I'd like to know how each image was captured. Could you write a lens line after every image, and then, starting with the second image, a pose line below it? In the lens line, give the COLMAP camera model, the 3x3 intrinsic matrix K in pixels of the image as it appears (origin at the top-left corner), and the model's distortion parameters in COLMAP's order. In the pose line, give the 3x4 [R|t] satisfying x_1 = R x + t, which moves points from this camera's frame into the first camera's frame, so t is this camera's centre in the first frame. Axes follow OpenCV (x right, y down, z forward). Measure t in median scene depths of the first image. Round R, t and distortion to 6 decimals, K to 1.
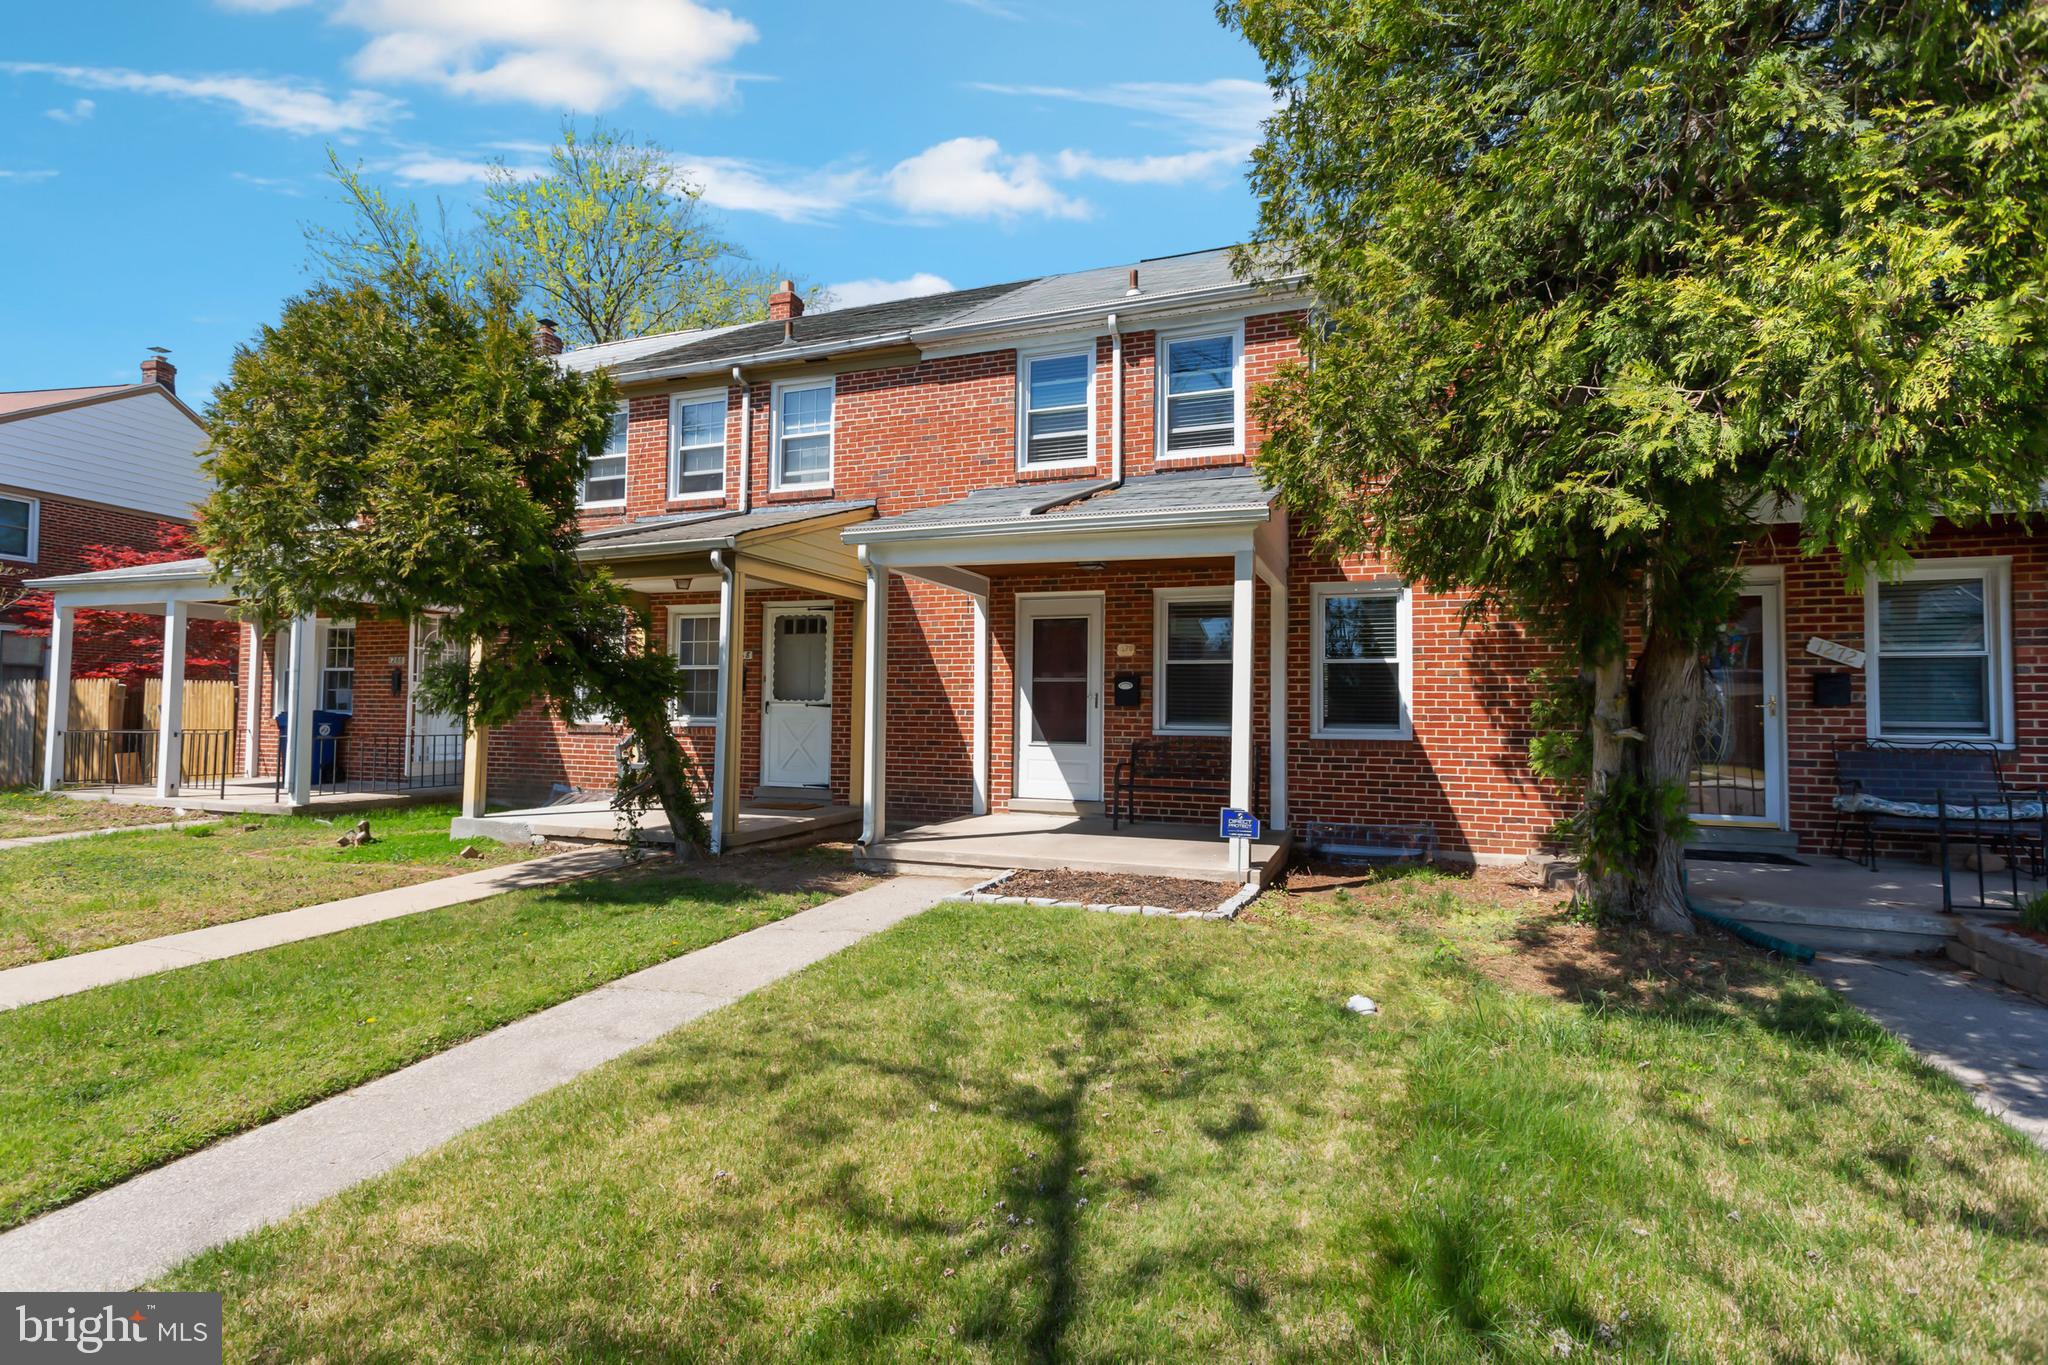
lens RADIAL K [[969.7, 0, 1023.0], [0, 969.7, 642.3], [0, 0, 1]] dist [0.002121, 0.000394]
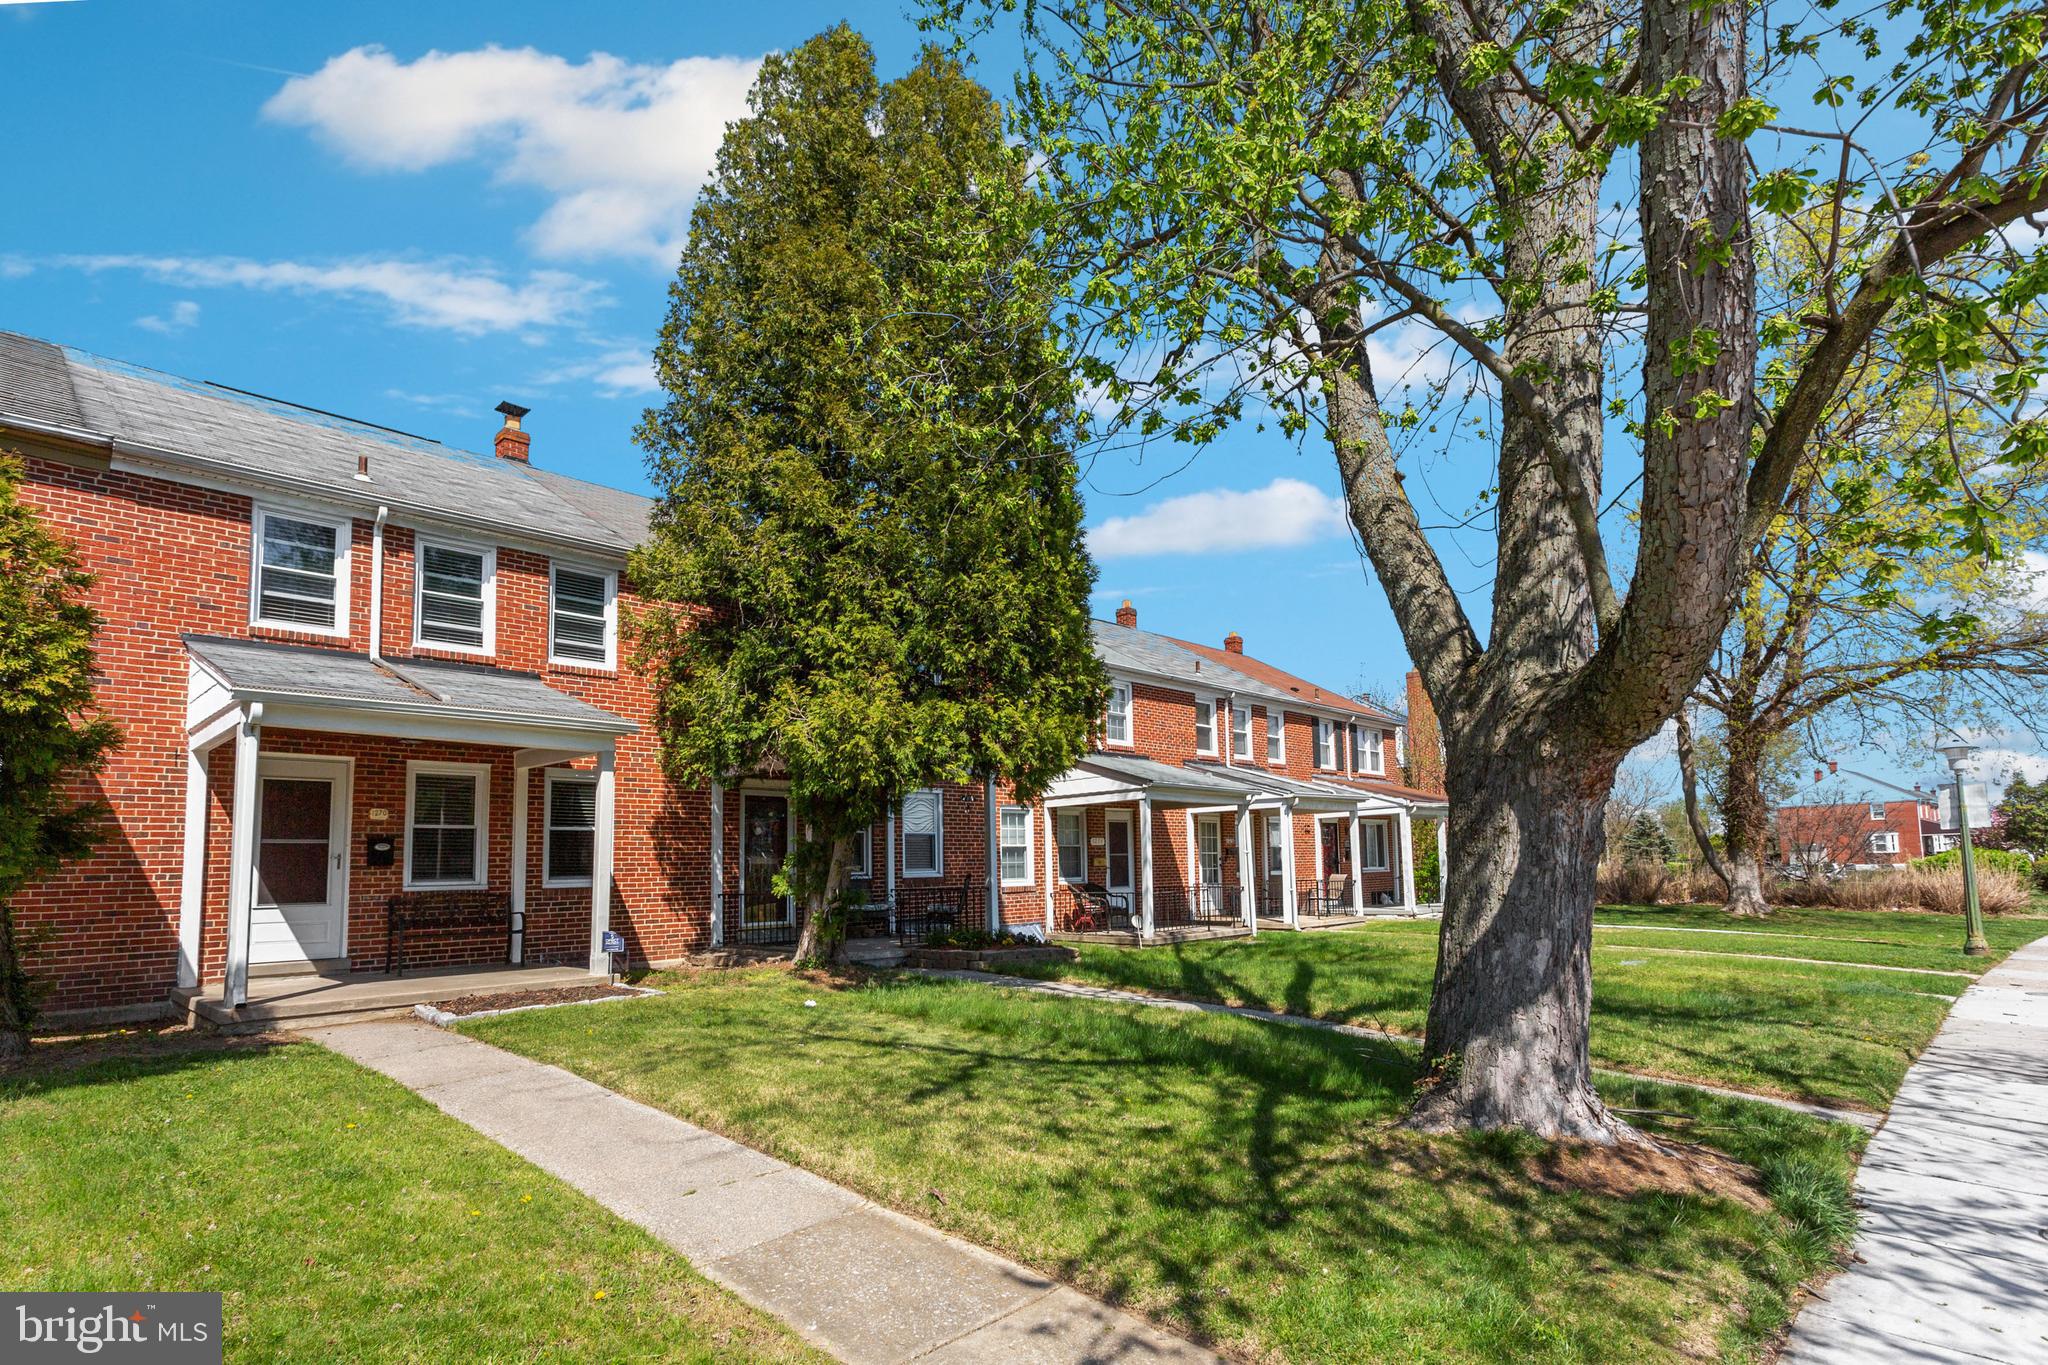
lens RADIAL K [[987.1, 0, 1018.8], [0, 987.1, 675.9], [0, 0, 1]] dist [0.009534, 0.000774]
pose [[0.397017, 0.157417, 0.904211, -0.628074], [-0.045088, 0.987337, -0.152091, -0.008712], [-0.916703, 0.019613, 0.399087, -0.113192]]
